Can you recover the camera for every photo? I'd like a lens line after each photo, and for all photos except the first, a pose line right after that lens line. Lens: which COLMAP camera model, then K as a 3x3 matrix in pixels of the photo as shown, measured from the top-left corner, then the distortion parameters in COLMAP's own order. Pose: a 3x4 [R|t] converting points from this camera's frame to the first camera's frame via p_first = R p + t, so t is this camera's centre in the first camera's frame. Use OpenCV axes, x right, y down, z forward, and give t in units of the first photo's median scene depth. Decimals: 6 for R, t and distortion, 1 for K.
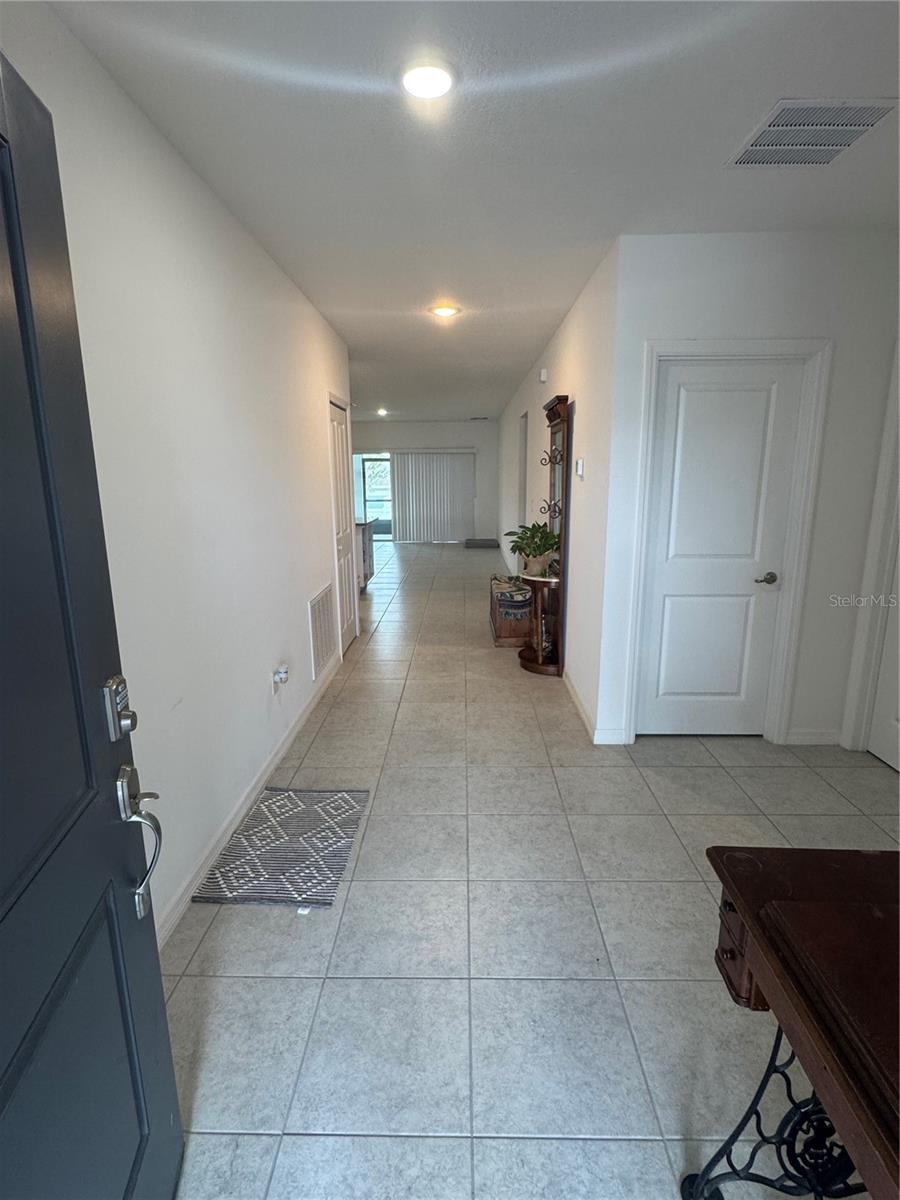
lens RADIAL K [[592.1, 0, 449.8], [0, 592.1, 599.6], [0, 0, 1]] dist [0.004500, 0.001354]
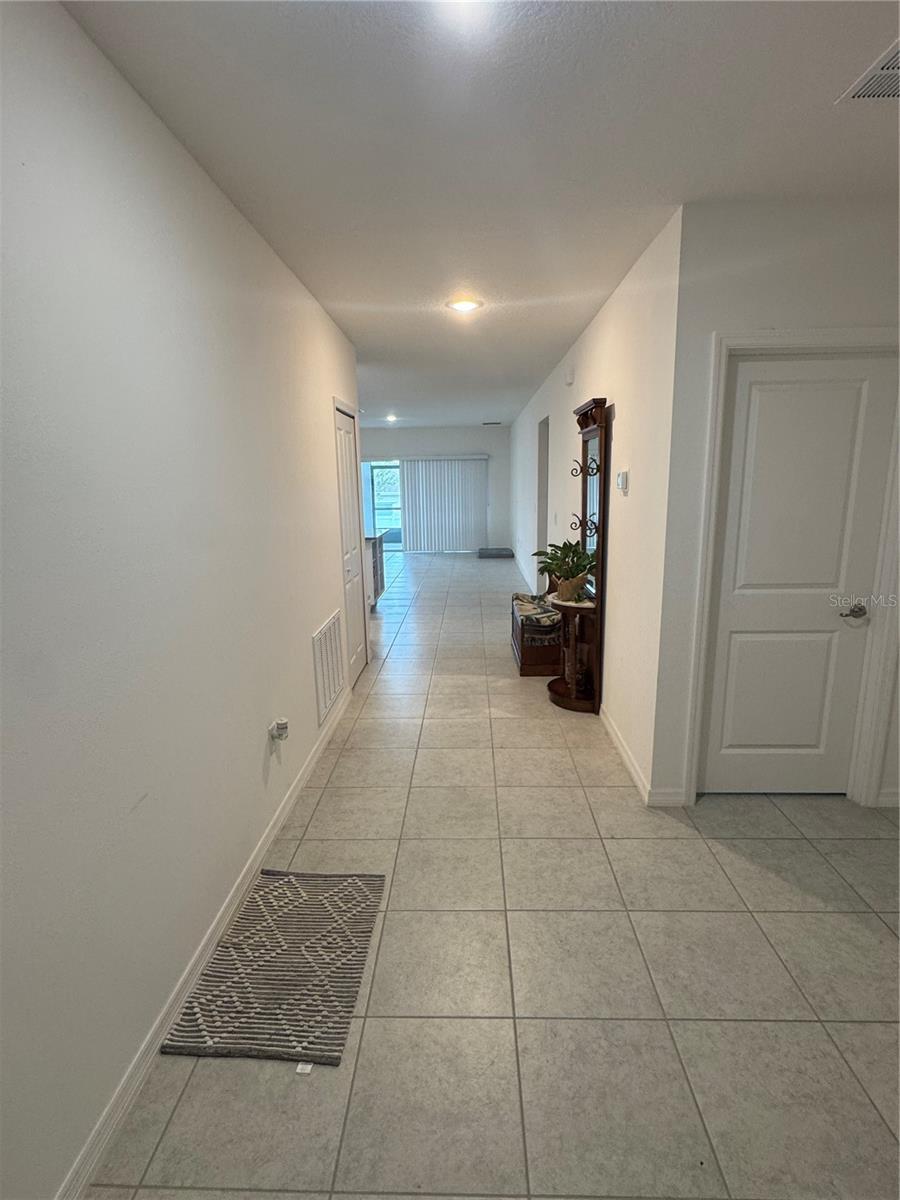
lens RADIAL K [[592.1, 0, 449.9], [0, 592.1, 599.0], [0, 0, 1]] dist [0.004500, 0.001354]
pose [[0.999876, -0.007046, -0.014096, -0.027502], [0.006938, 0.999946, -0.007691, -0.051462], [0.014150, 0.007593, 0.999871, 0.148814]]
